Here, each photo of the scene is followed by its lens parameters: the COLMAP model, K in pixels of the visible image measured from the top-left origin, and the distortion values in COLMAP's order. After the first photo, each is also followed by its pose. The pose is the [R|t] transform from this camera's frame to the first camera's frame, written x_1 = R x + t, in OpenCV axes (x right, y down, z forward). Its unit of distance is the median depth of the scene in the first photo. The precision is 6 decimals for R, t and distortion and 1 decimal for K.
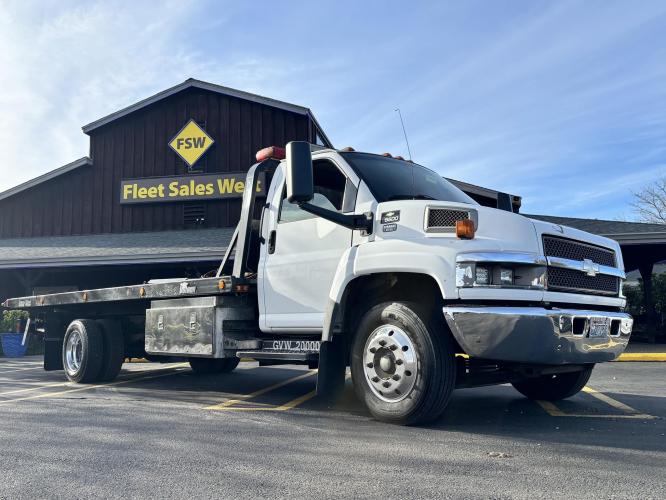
lens RADIAL K [[605.0, 0, 328.6], [0, 605.0, 249.5], [0, 0, 1]] dist [0.116534, -0.242291]
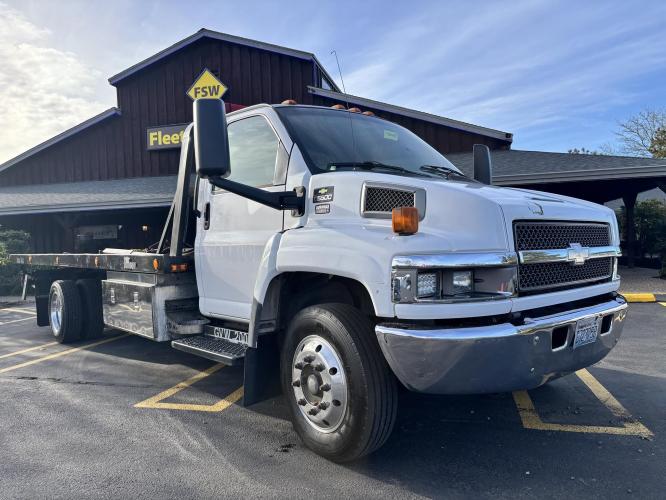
lens RADIAL K [[506.8, 0, 333.0], [0, 506.8, 250.0], [0, 0, 1]] dist [0.056448, -0.067653]
pose [[0.998973, -0.021212, -0.040036, 0.108833], [0.026587, 0.989952, 0.138881, -0.057374], [0.036688, -0.139803, 0.989499, 0.264140]]
